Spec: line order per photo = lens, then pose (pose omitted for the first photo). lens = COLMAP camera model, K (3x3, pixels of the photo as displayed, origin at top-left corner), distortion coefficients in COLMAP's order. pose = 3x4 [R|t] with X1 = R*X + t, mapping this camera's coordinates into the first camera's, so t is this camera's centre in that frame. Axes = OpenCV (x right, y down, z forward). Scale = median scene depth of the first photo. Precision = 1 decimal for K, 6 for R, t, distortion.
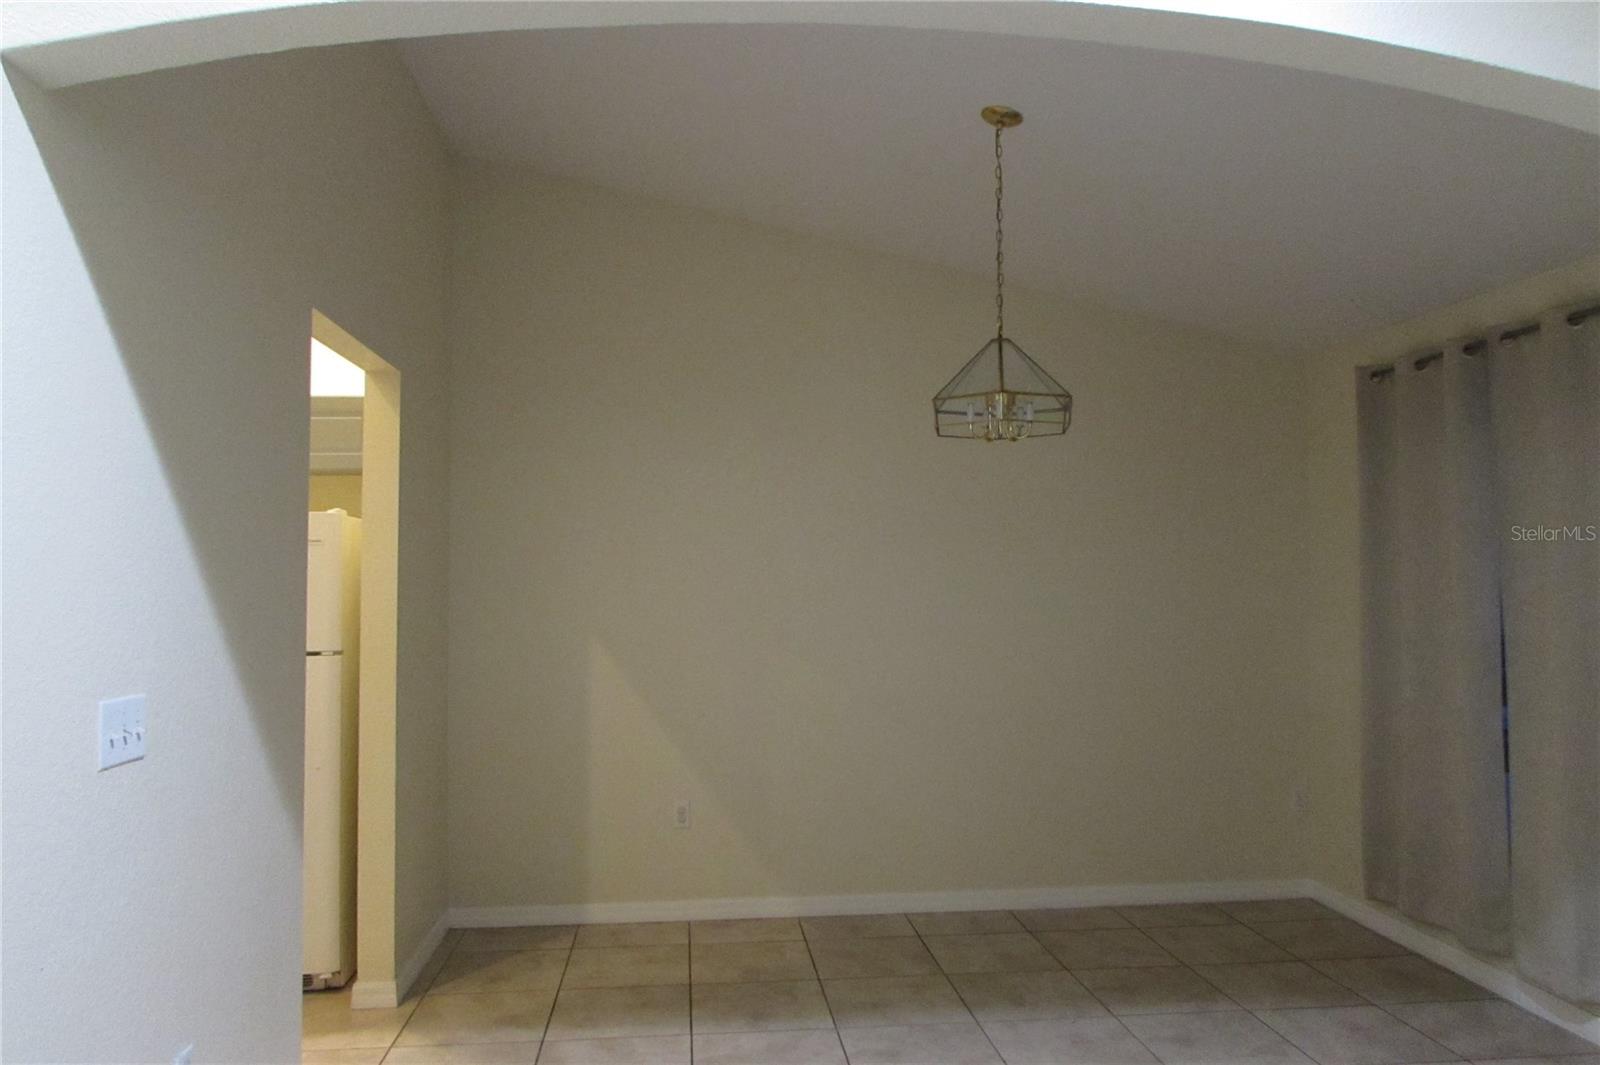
lens RADIAL K [[1120.7, 0, 794.3], [0, 1120.7, 539.6], [0, 0, 1]] dist [-0.047284, 0.028597]
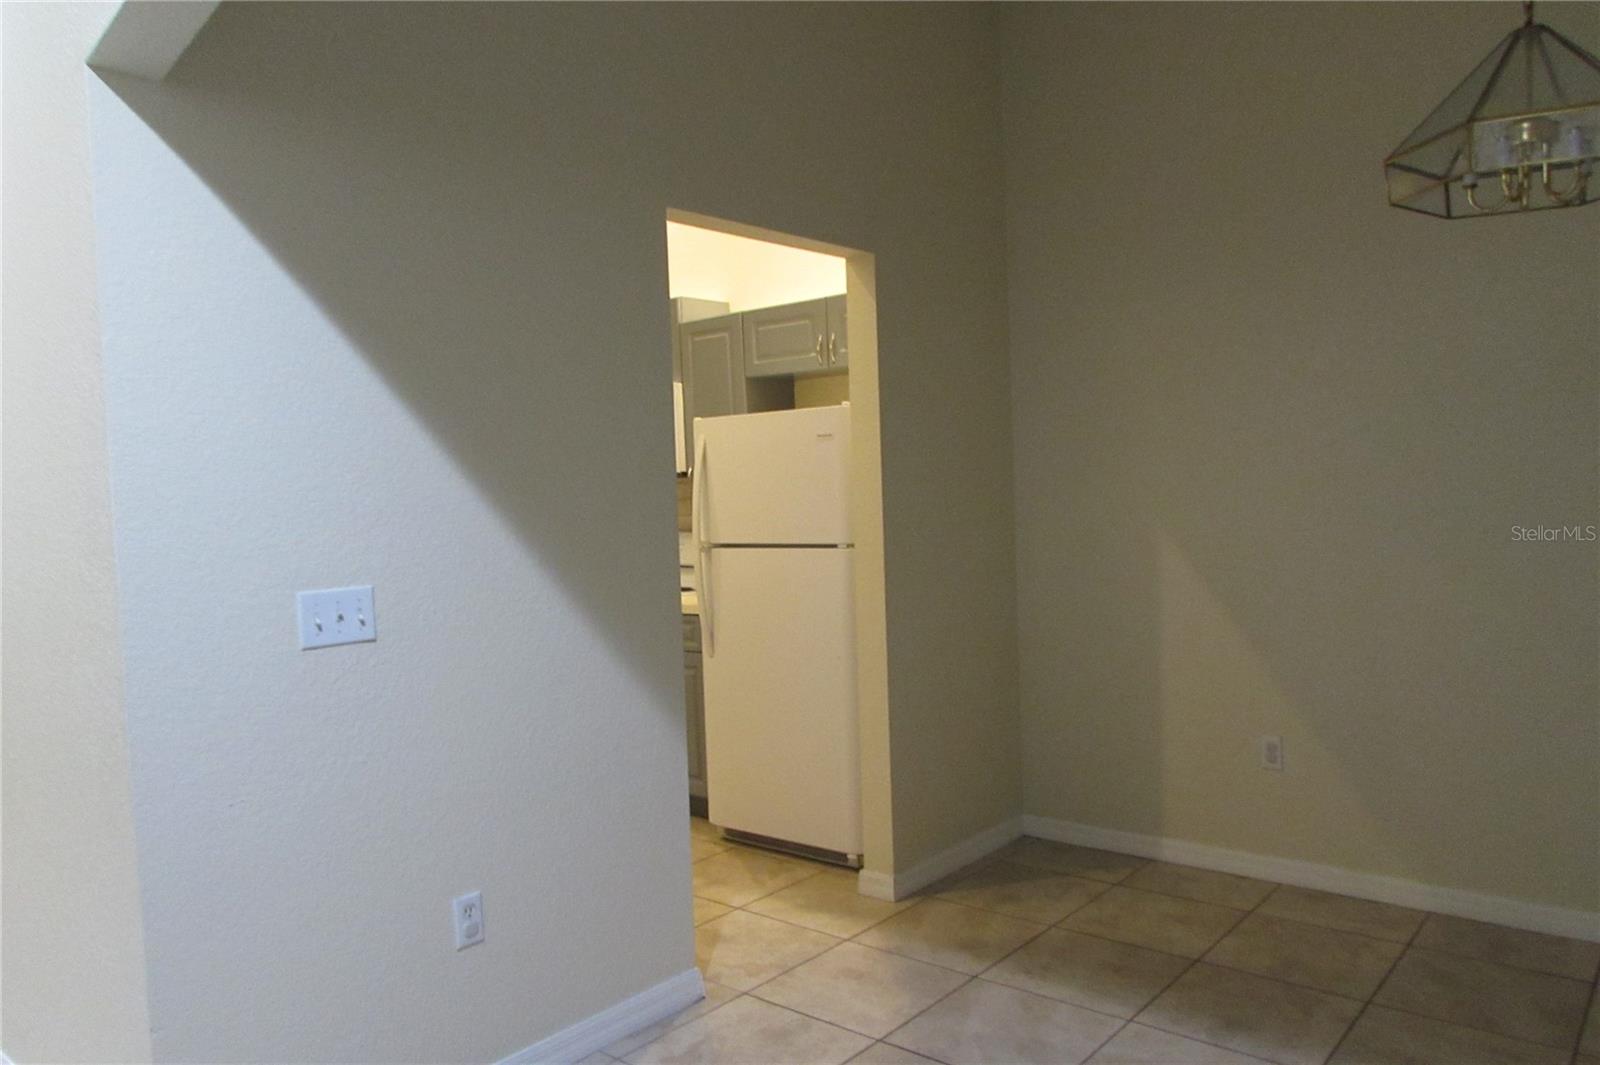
lens RADIAL K [[1120.7, 0, 794.3], [0, 1120.7, 539.6], [0, 0, 1]] dist [-0.047284, 0.028597]
pose [[0.696189, 0.013851, -0.717725, 0.277438], [0.059946, 0.995200, 0.077354, 0.014218], [0.715351, -0.096878, 0.692017, 0.259648]]
